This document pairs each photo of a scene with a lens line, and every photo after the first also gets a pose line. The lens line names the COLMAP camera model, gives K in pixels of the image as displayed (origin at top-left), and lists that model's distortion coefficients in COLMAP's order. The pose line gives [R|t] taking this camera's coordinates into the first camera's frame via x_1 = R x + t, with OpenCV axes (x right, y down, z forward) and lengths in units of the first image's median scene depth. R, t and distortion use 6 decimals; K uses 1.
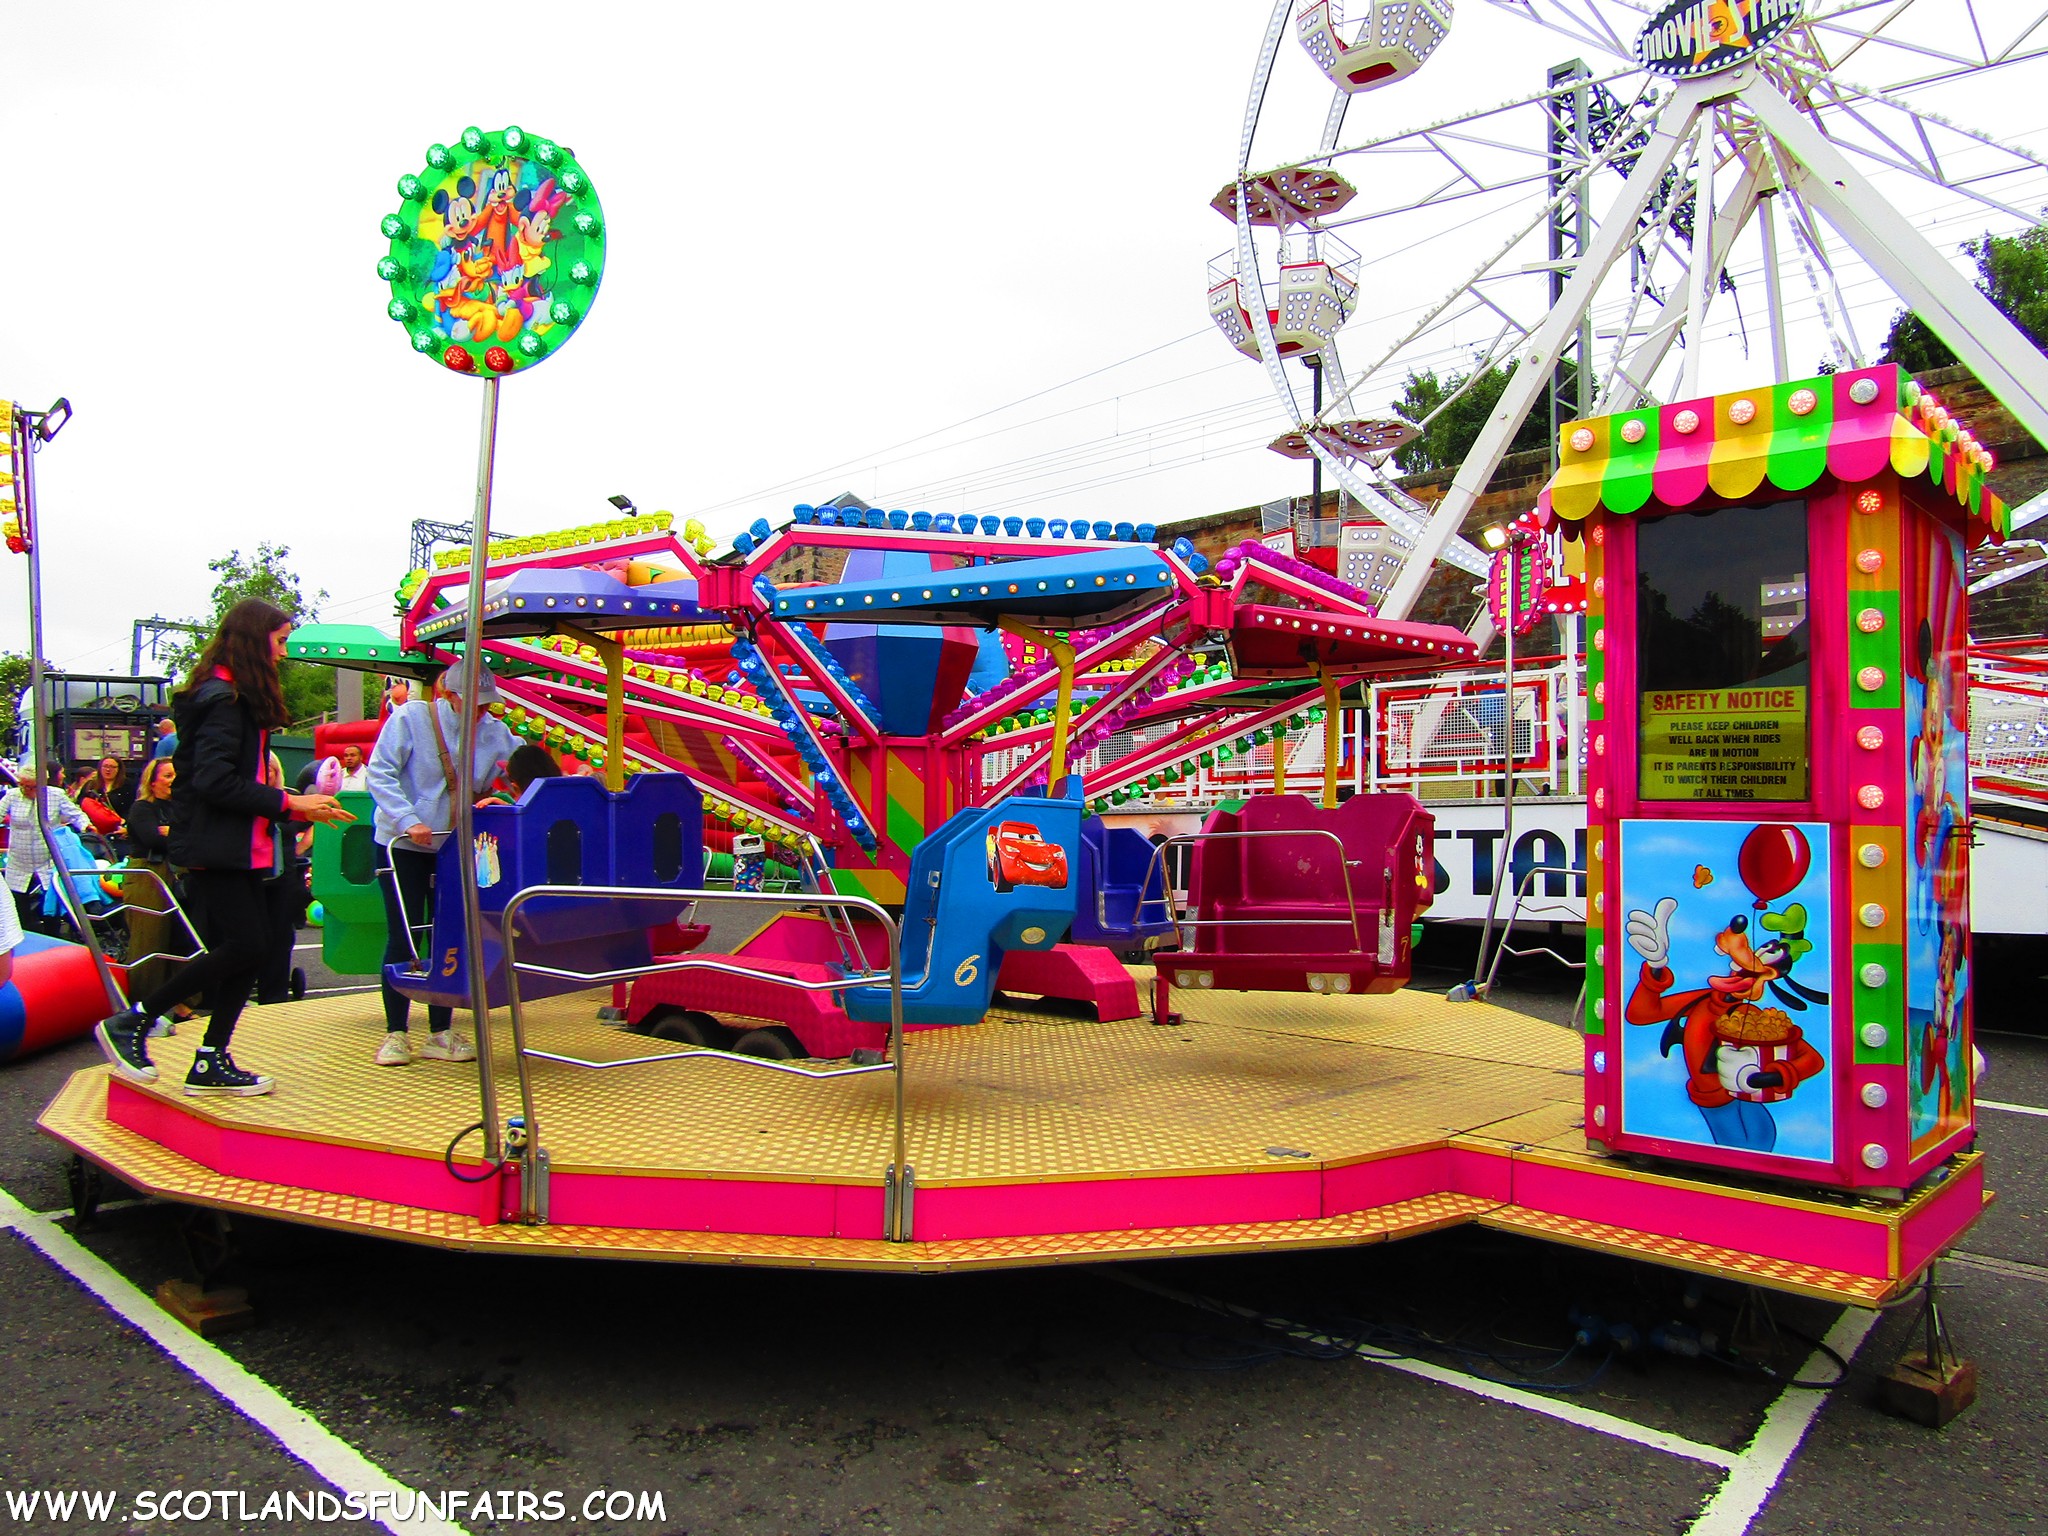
lens RADIAL K [[1461.1, 0, 1024.0], [0, 1461.1, 768.0], [0, 0, 1]] dist [-0.002355, -0.000475]
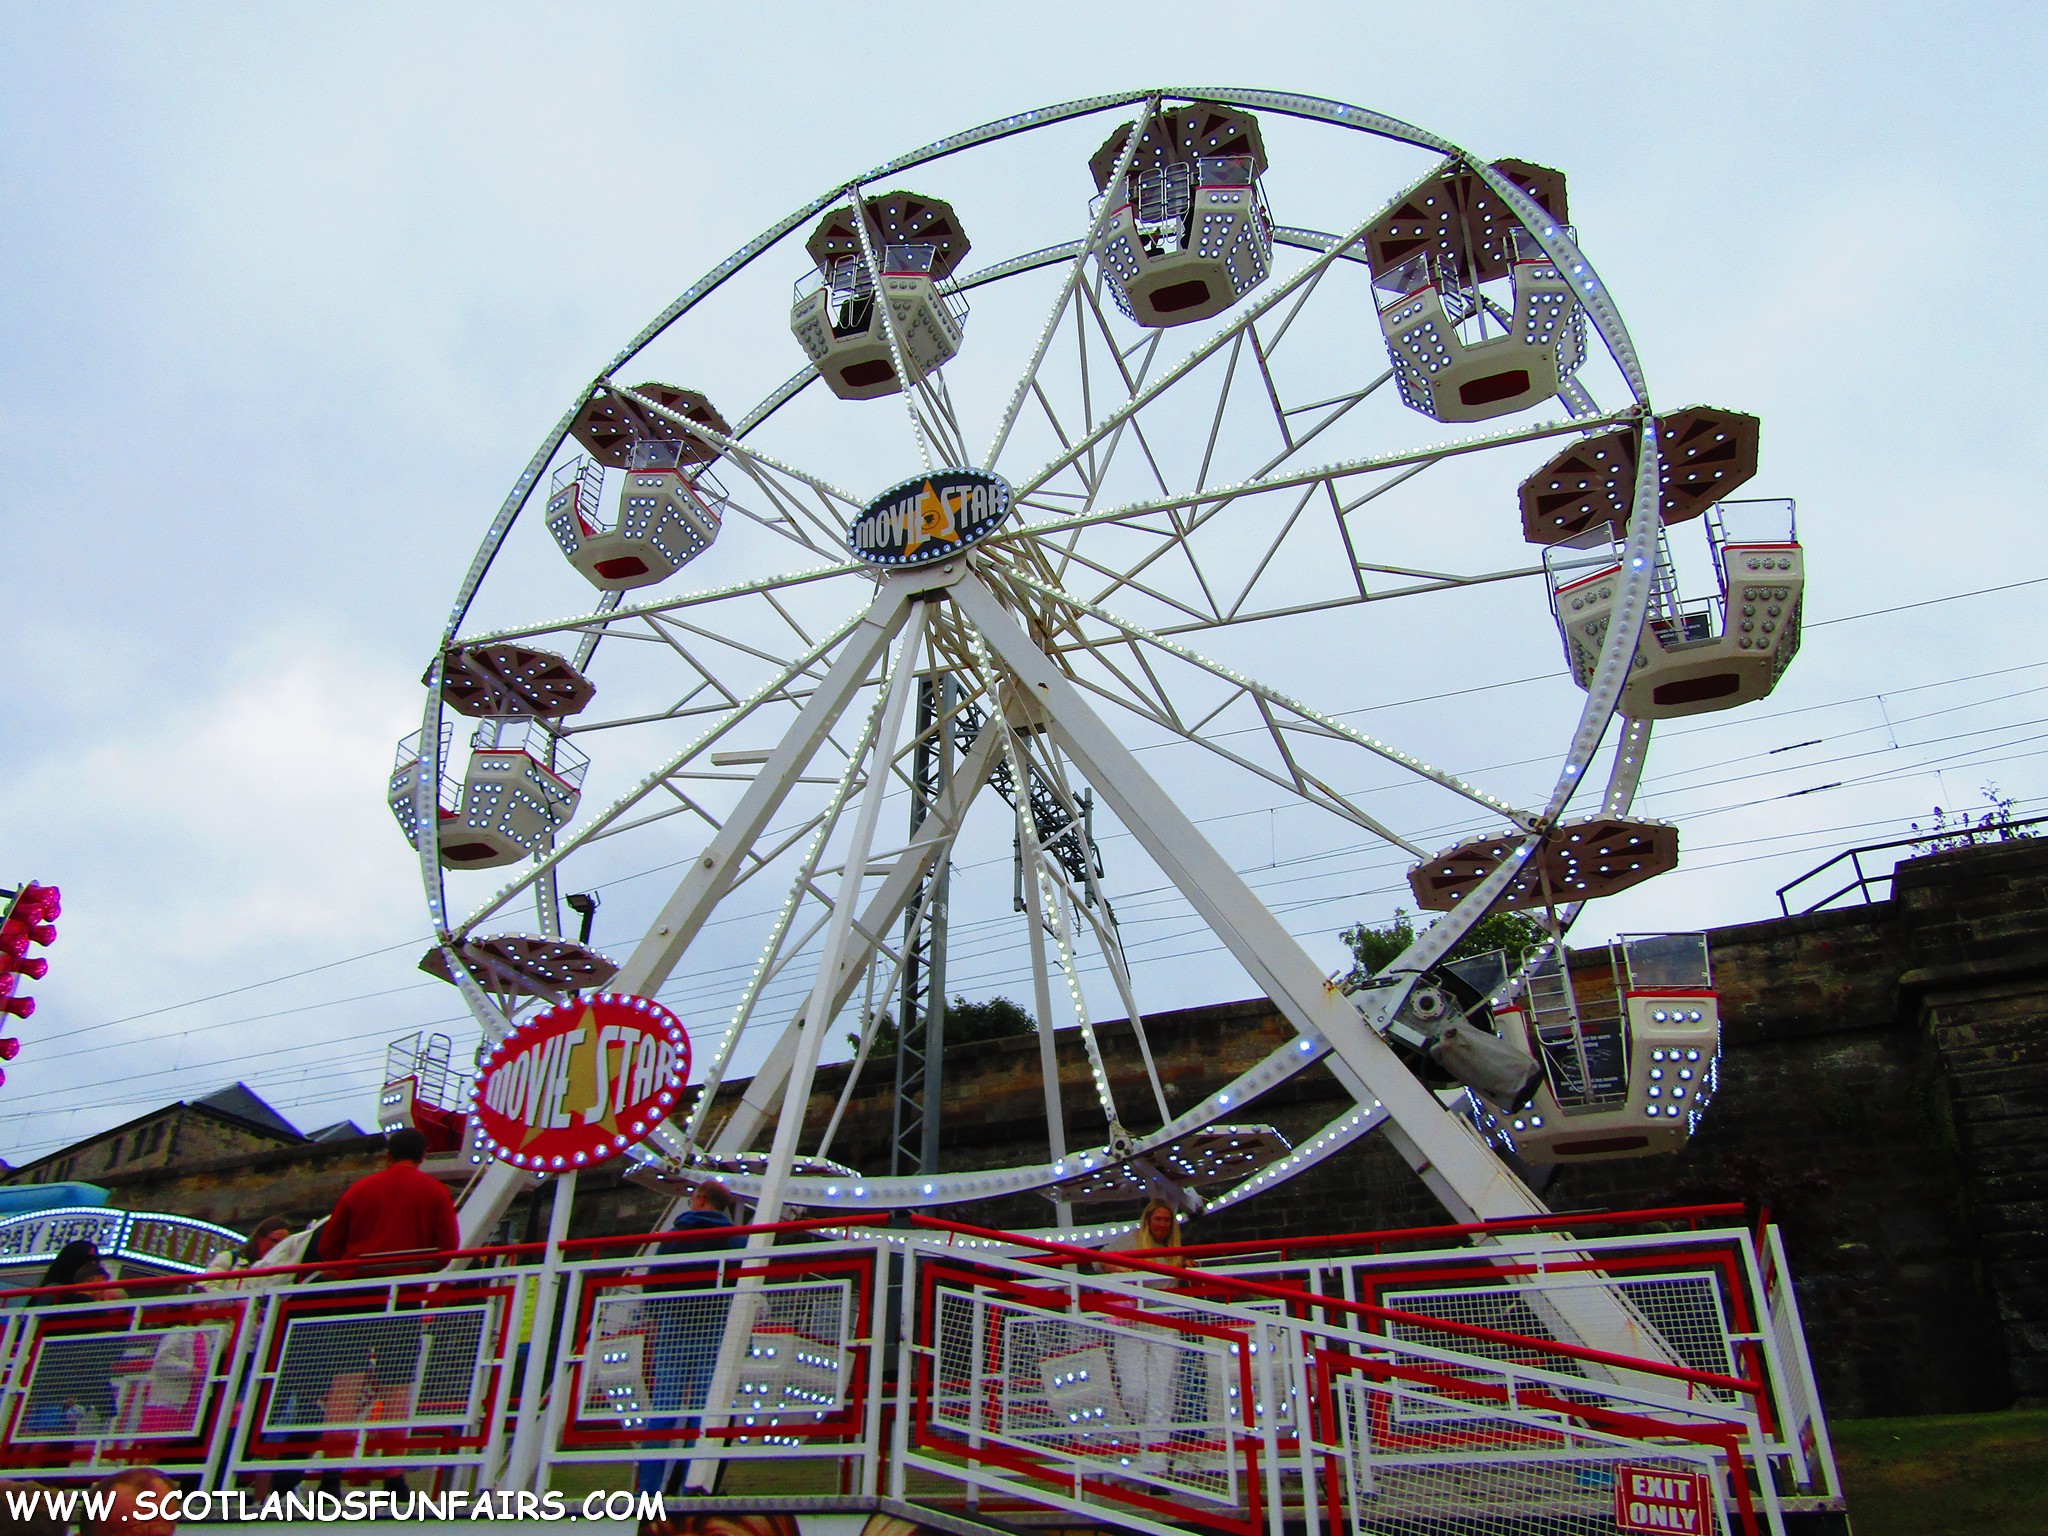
lens RADIAL K [[1451.4, 0, 1024.0], [0, 1451.4, 768.0], [0, 0, 1]] dist [-0.005514, -0.001591]
pose [[0.947666, 0.149465, 0.282115, 0.235866], [-0.015778, 0.904491, -0.426200, -0.001733], [-0.318872, 0.399444, 0.859514, 0.224934]]
